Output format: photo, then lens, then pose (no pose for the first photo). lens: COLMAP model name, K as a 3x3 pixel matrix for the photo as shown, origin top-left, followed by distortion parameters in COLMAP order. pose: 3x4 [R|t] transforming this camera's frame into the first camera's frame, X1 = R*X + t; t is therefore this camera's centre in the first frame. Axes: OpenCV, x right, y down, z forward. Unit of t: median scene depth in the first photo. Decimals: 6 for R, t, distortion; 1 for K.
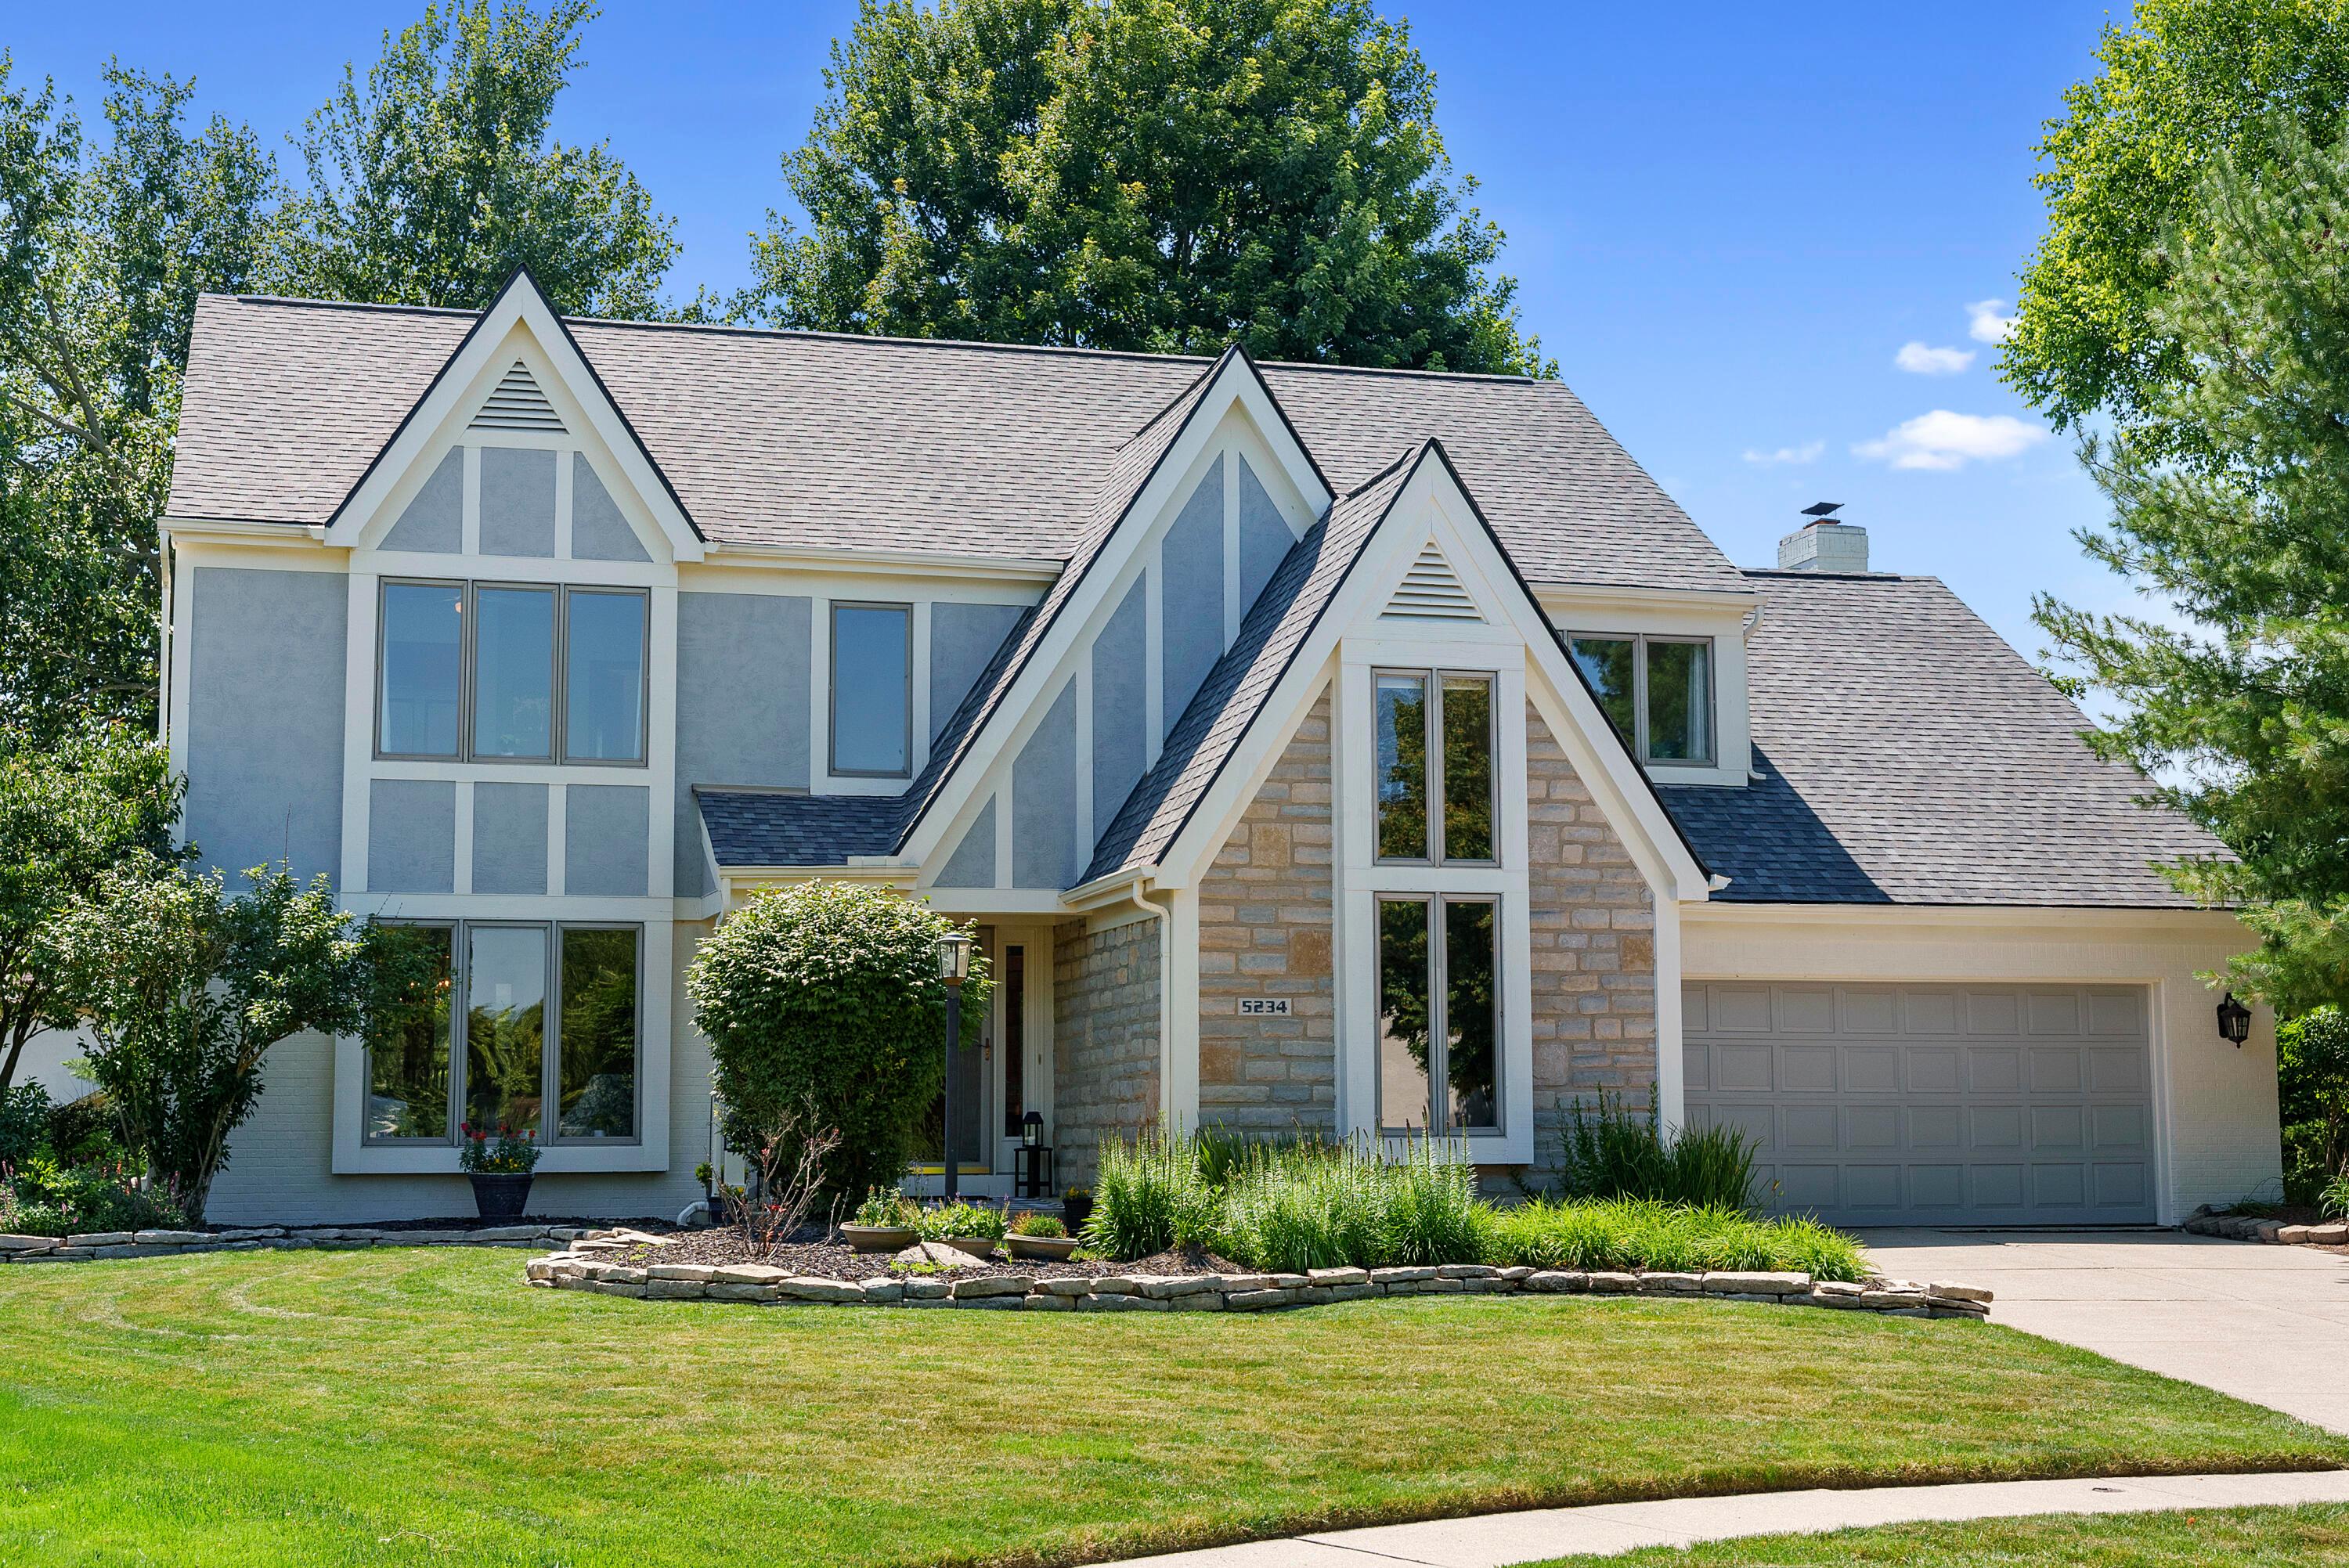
lens RADIAL K [[3133.8, 0, 1173.4], [0, 3133.8, 786.4], [0, 0, 1]] dist [0.042866, 0.000000]
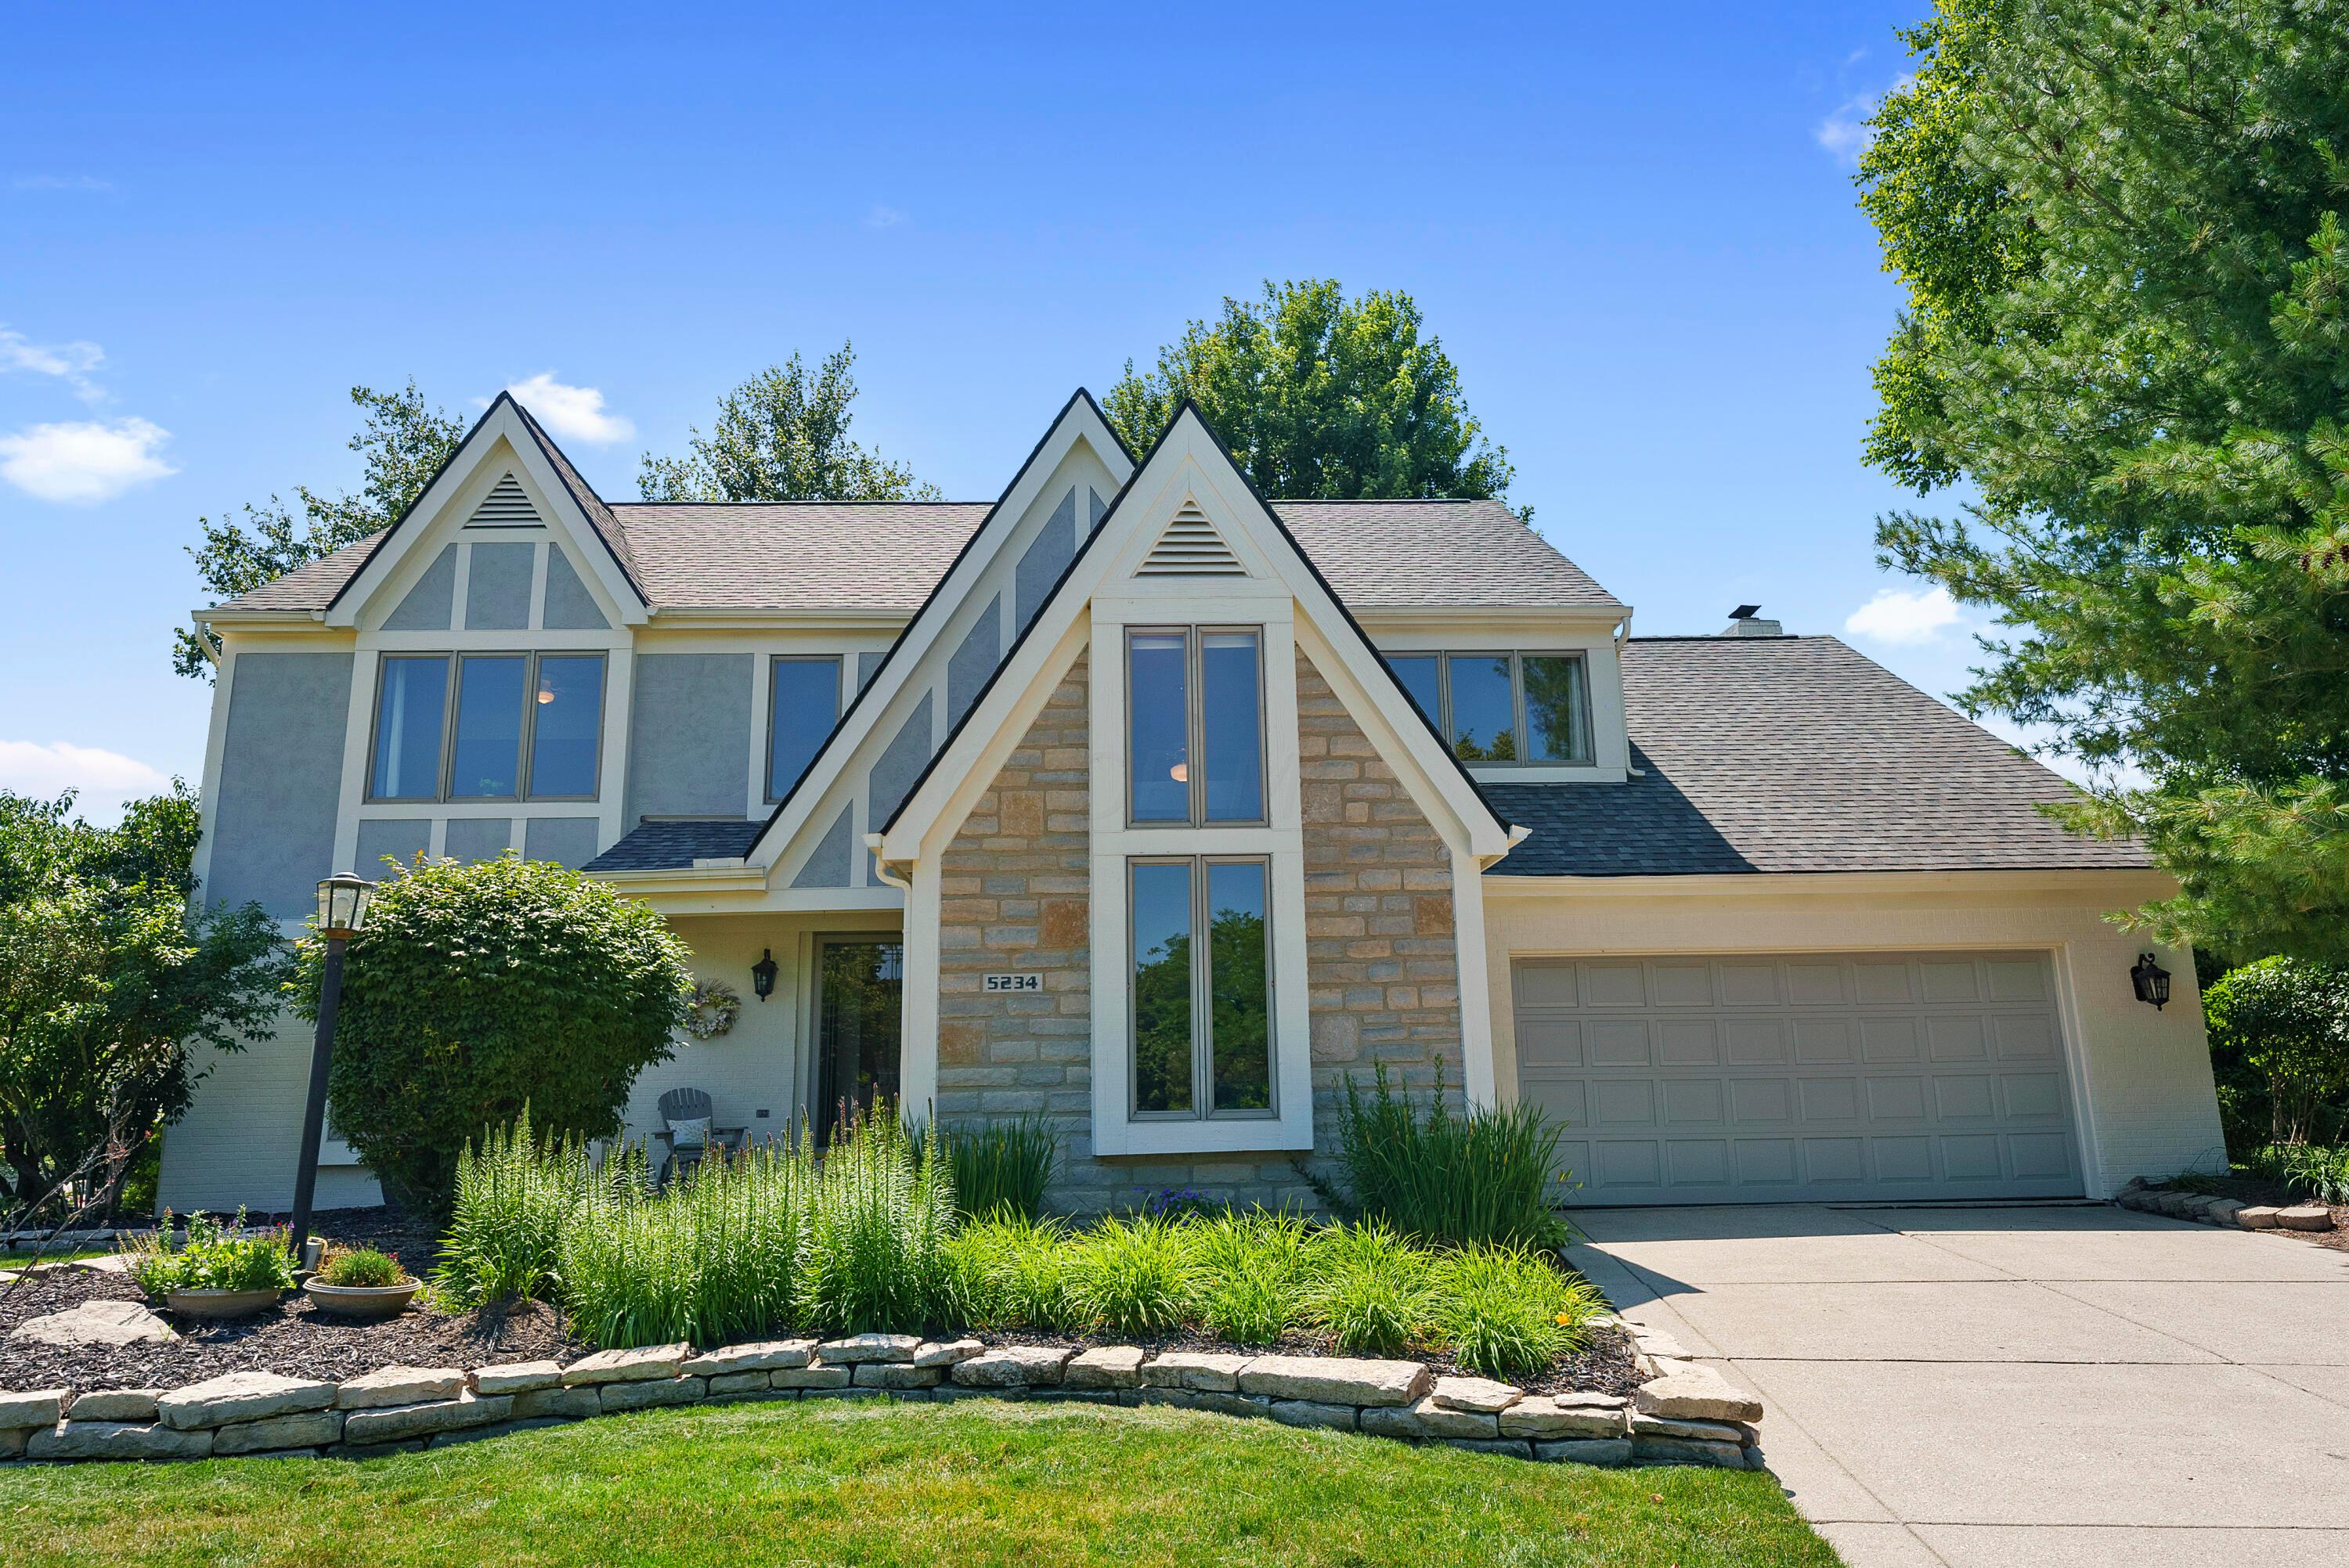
lens RADIAL K [[1499.6, 0, 1179.3], [0, 1499.6, 777.0], [0, 0, 1]] dist [0.008450, -0.005269]
pose [[0.972696, -0.063692, -0.223174, 0.172923], [0.039628, 0.993064, -0.110694, 0.057654], [0.228676, 0.098827, 0.968473, 0.539471]]
